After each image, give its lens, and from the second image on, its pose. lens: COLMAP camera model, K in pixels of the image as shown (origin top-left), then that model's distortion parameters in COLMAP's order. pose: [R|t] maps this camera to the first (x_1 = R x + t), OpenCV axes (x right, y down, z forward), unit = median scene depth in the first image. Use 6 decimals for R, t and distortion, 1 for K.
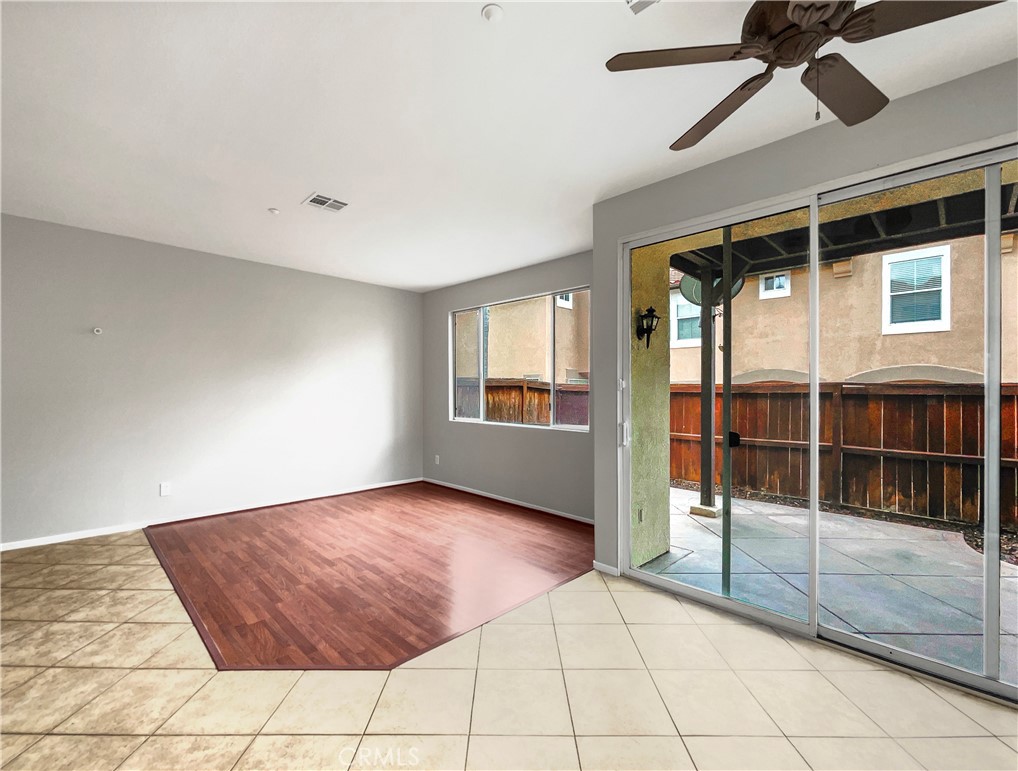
lens RADIAL K [[456.0, 0, 549.2], [0, 456.0, 381.1], [0, 0, 1]] dist [0.021660, -0.000336]
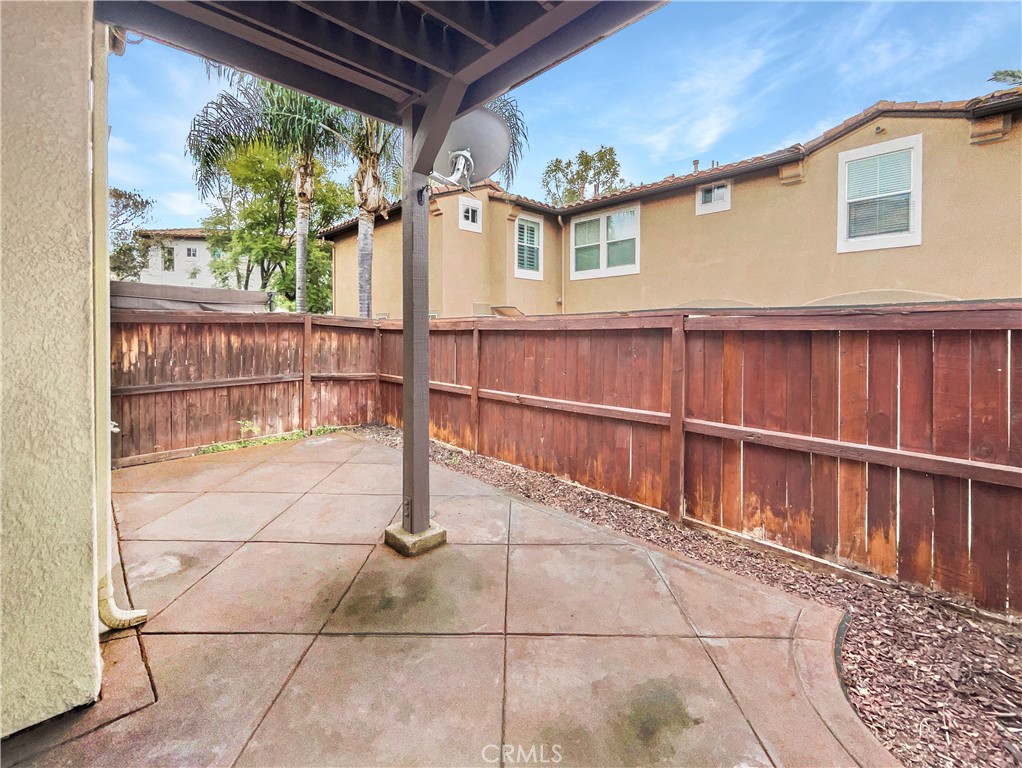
lens RADIAL K [[419.4, 0, 565.9], [0, 419.4, 329.9], [0, 0, 1]] dist [-0.003563, 0.001575]
pose [[0.998971, -0.009865, -0.044273, 0.397361], [0.010910, 0.999666, 0.023426, 0.010326], [0.044027, -0.023885, 0.998745, 0.361270]]
